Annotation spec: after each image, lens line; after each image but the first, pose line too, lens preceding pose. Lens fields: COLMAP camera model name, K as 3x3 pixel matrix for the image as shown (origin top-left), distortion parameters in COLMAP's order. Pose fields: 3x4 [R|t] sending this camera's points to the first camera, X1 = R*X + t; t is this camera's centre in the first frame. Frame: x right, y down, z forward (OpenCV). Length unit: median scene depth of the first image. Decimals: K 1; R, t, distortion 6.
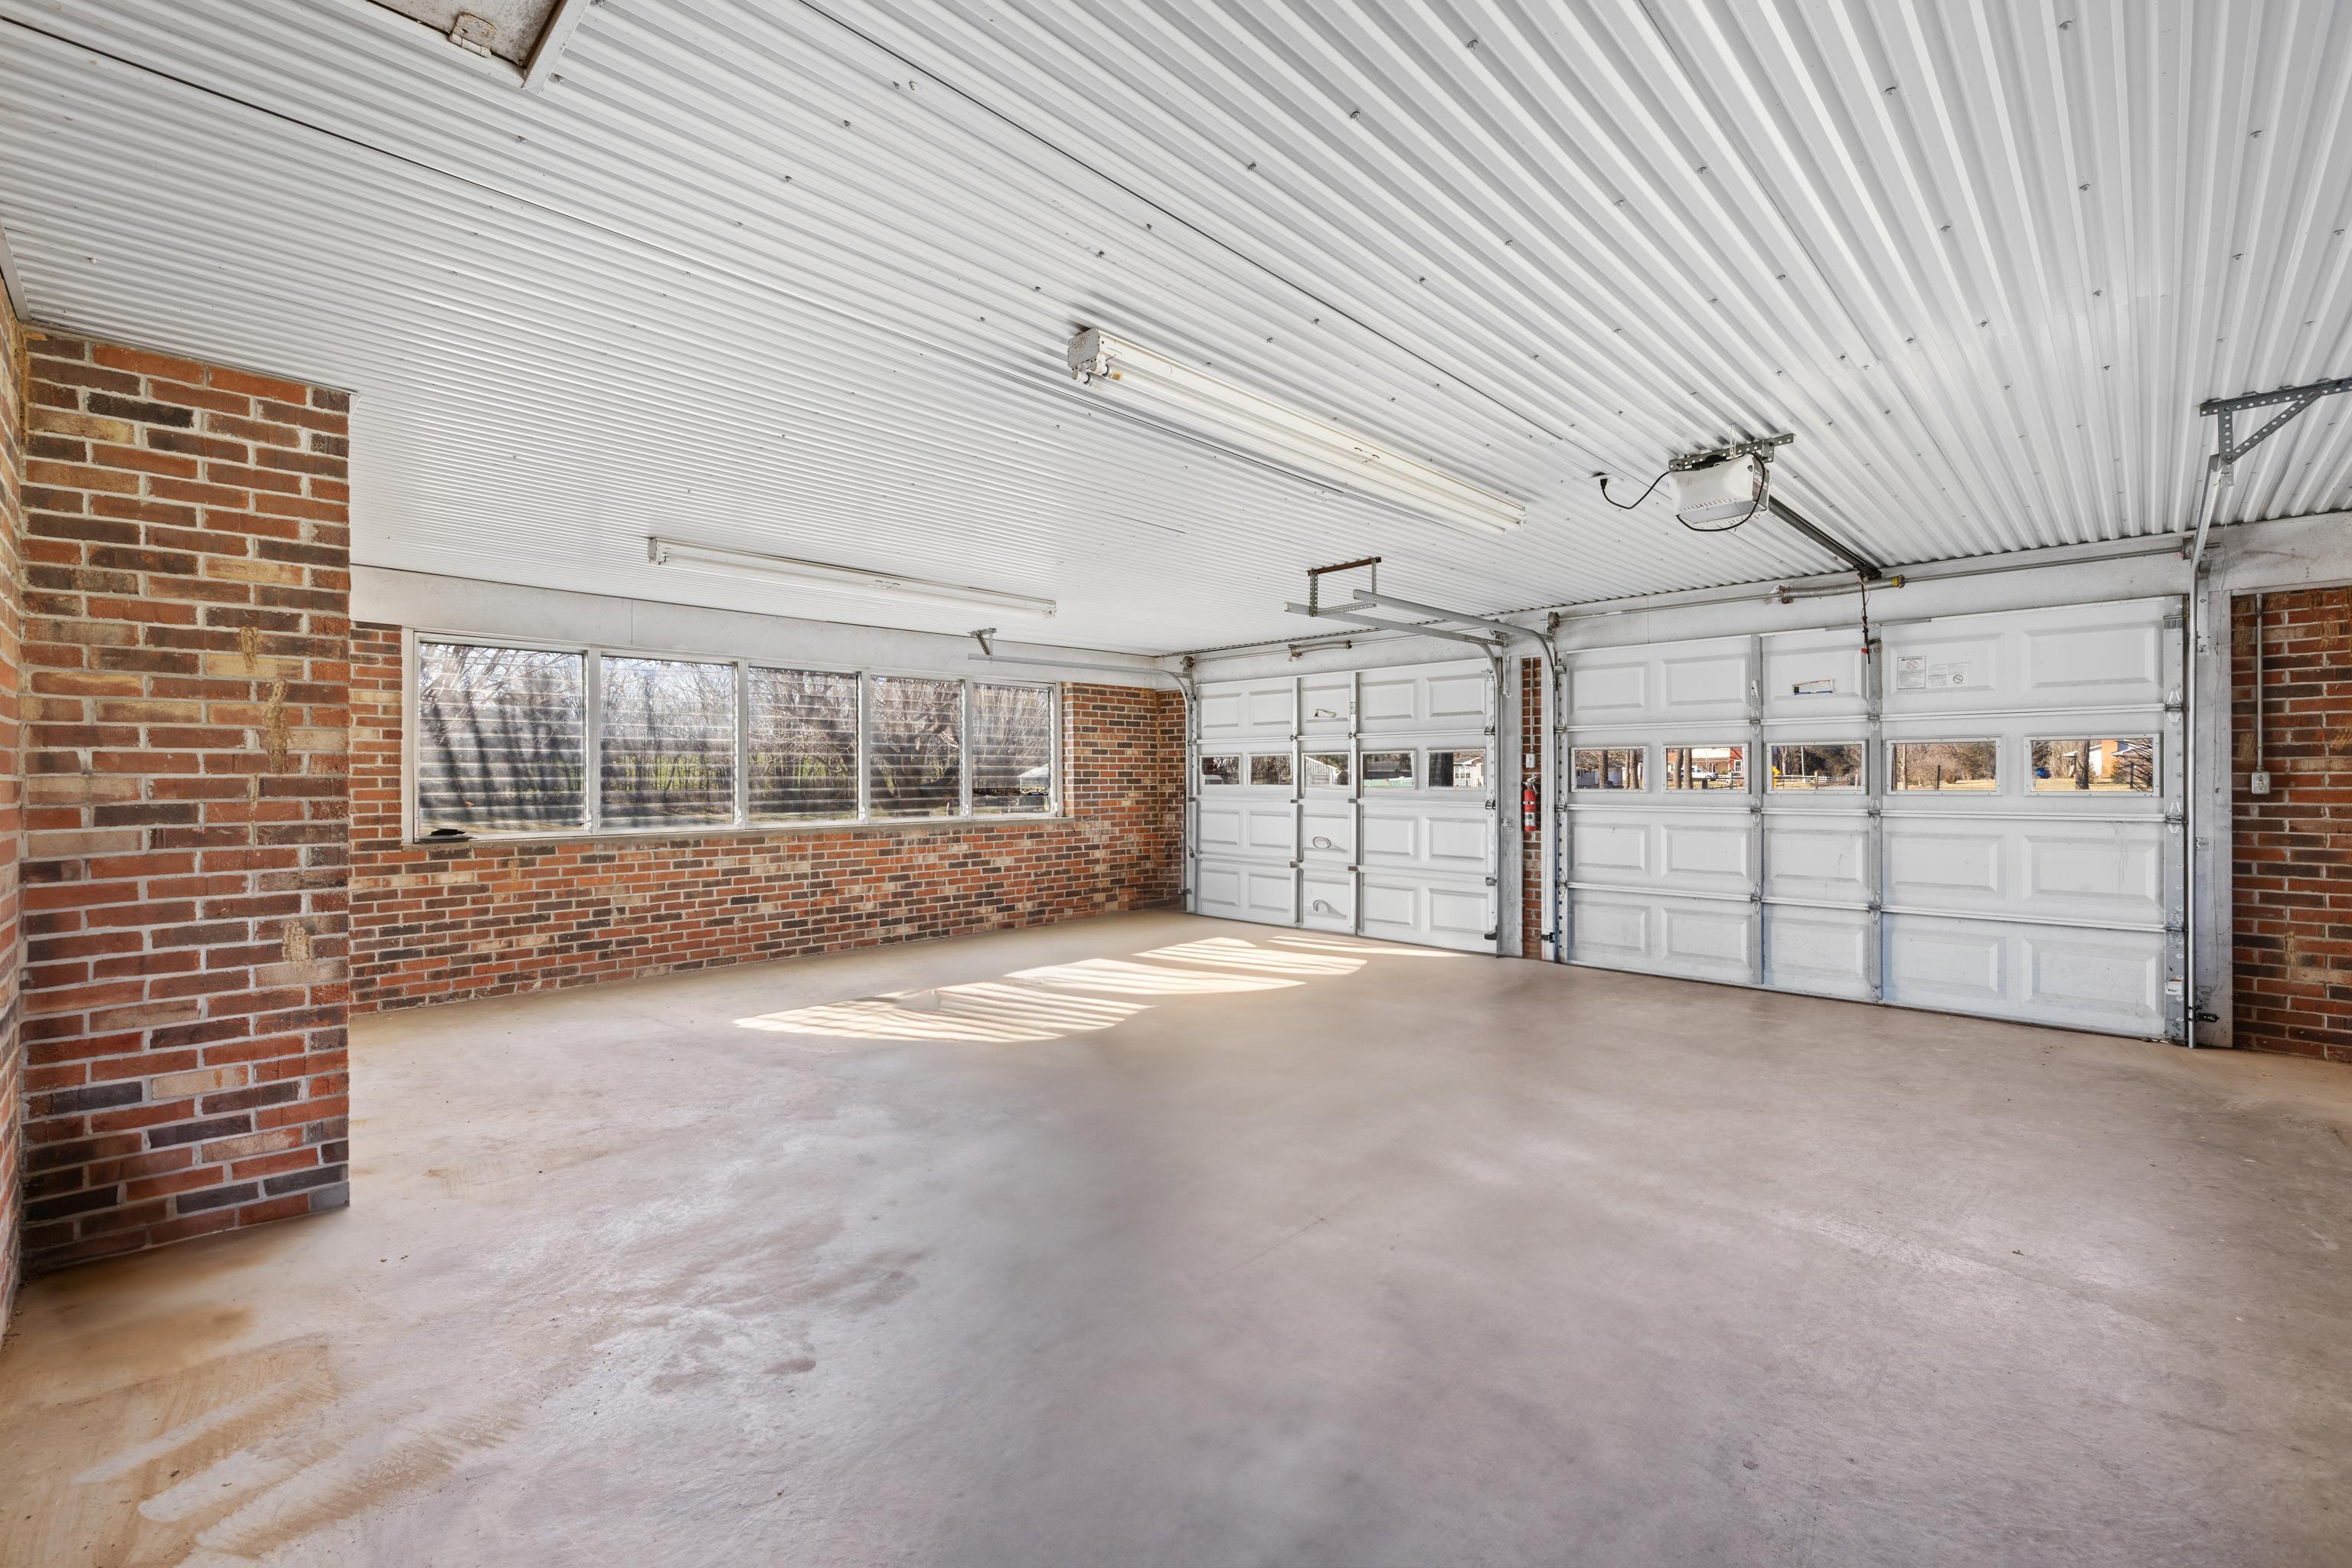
lens RADIAL K [[993.4, 0, 1182.1], [0, 993.4, 776.5], [0, 0, 1]] dist [0.000133, -0.000201]
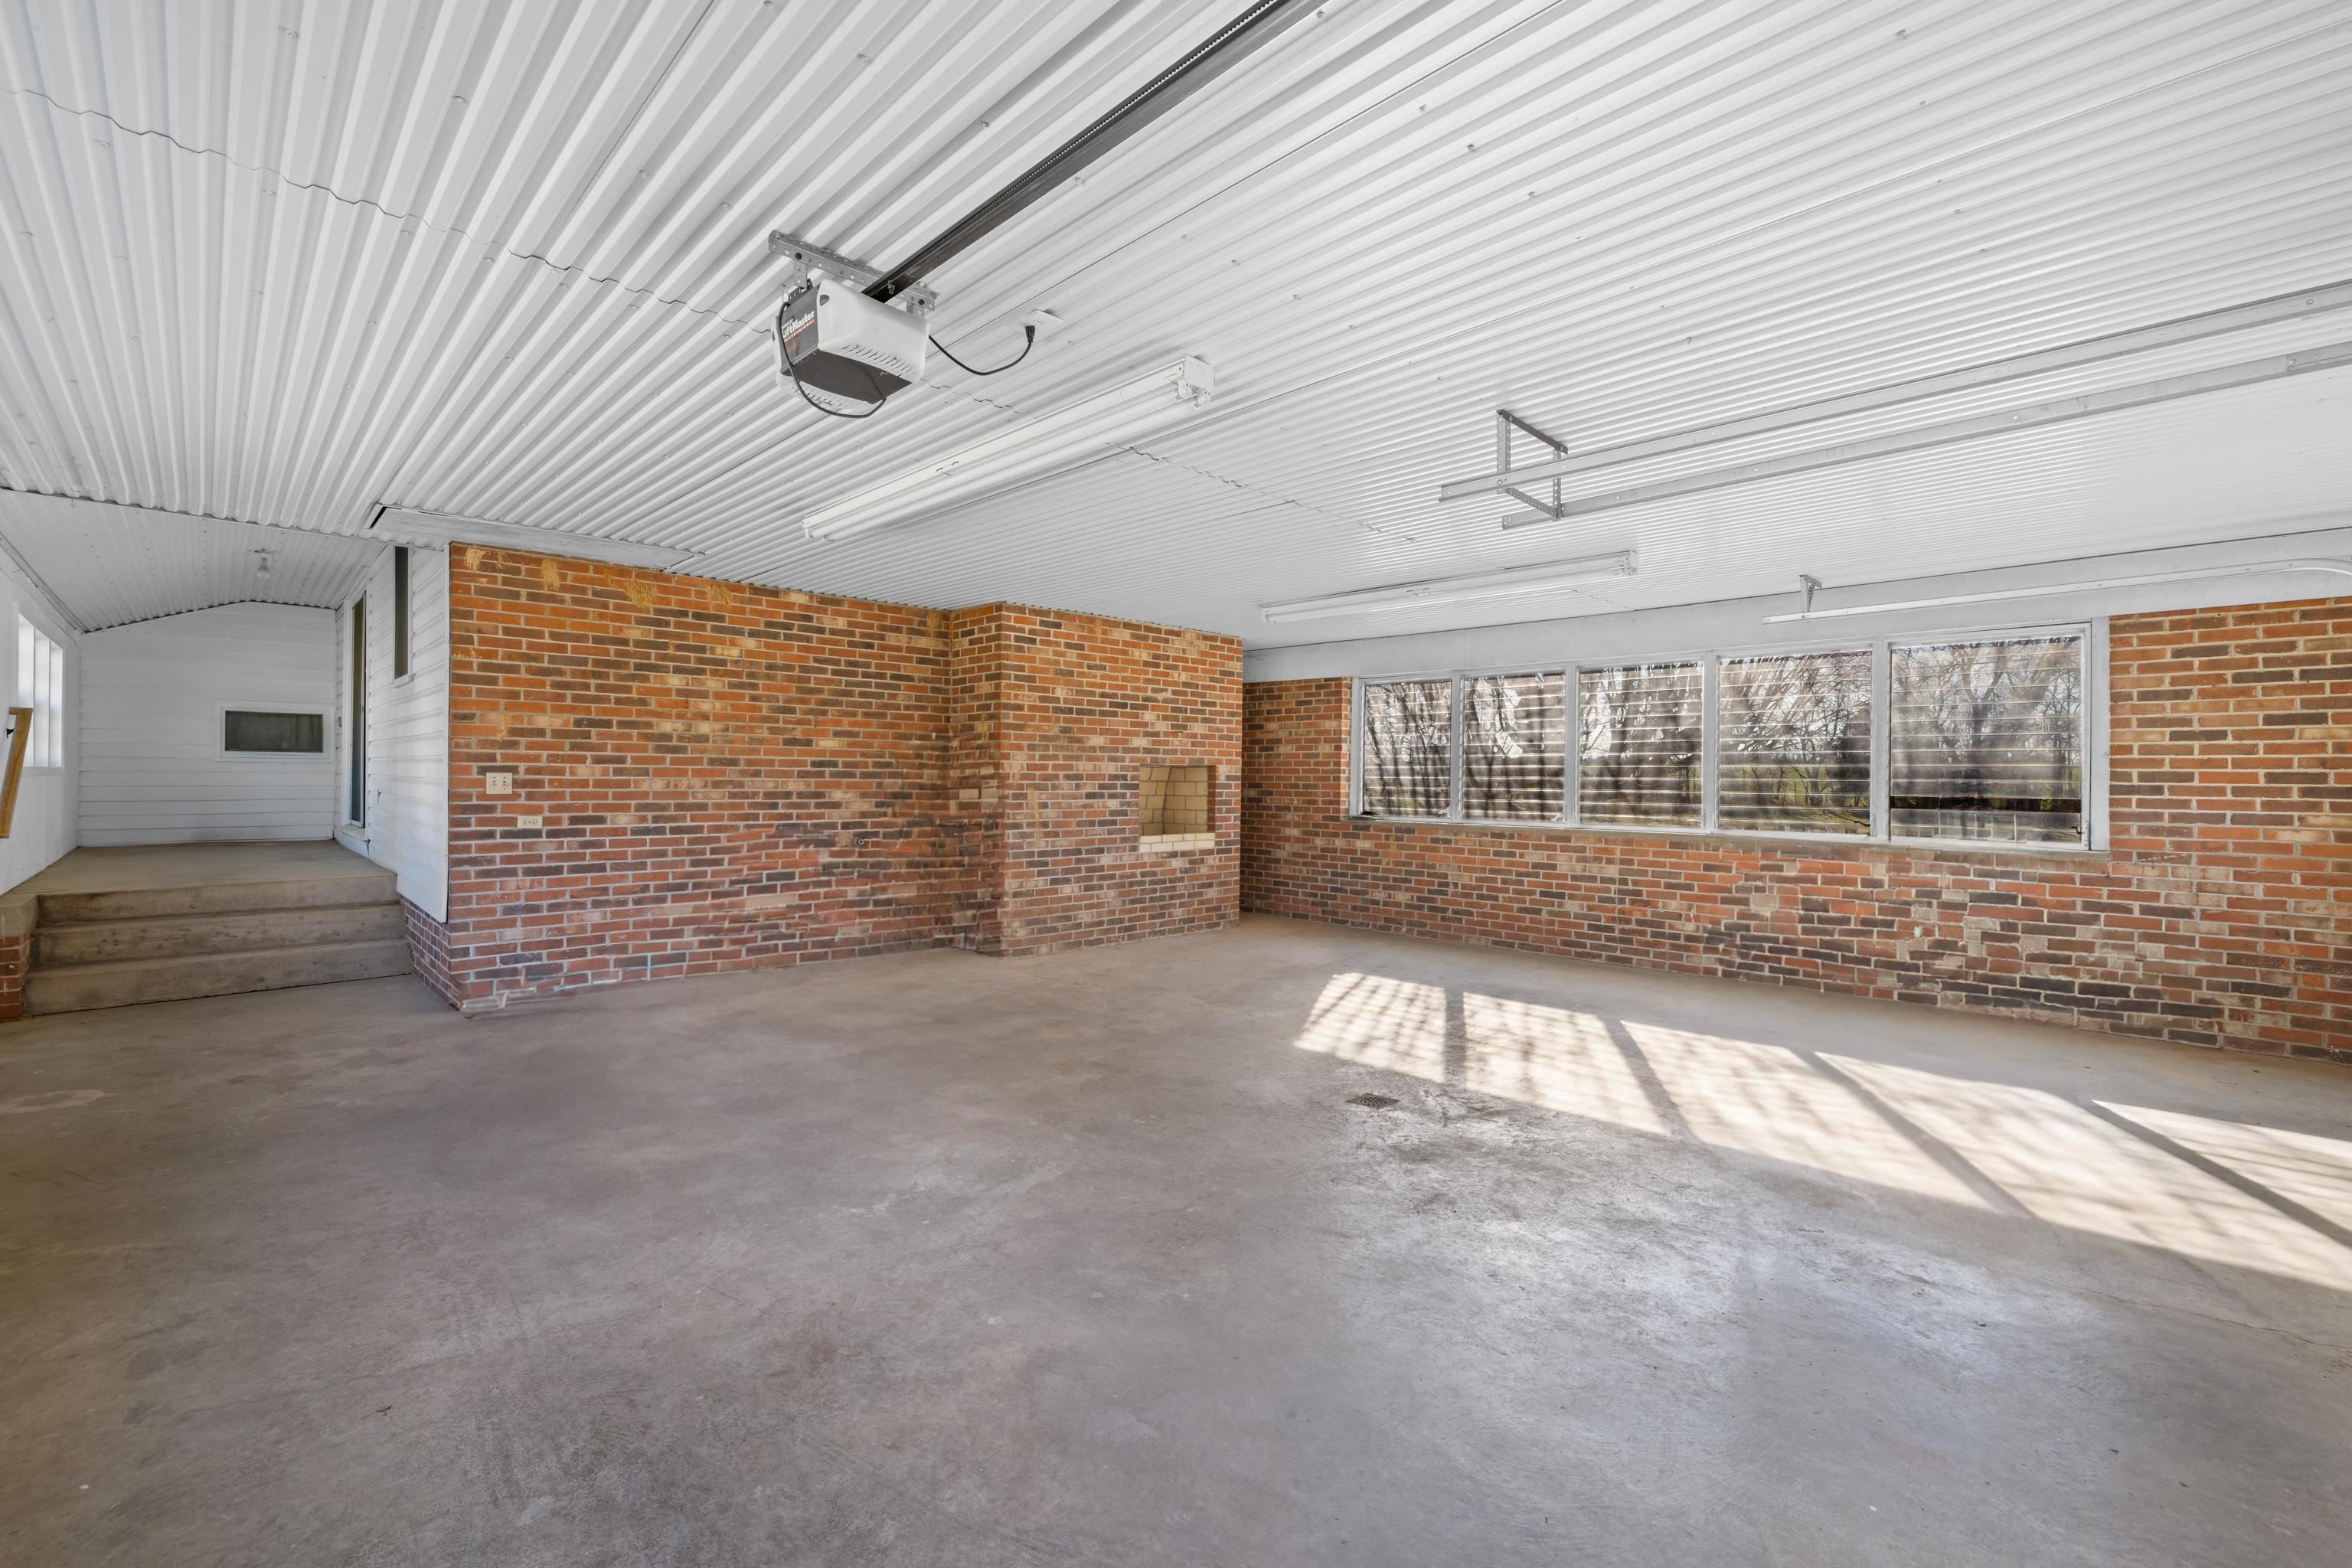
lens RADIAL K [[993.4, 0, 1182.1], [0, 993.4, 779.2], [0, 0, 1]] dist [0.000133, -0.000201]
pose [[-0.014127, 0.004301, -0.999891, 0.610108], [-0.008884, 0.999951, 0.004426, 0.001431], [0.999861, 0.008945, -0.014088, 0.619831]]
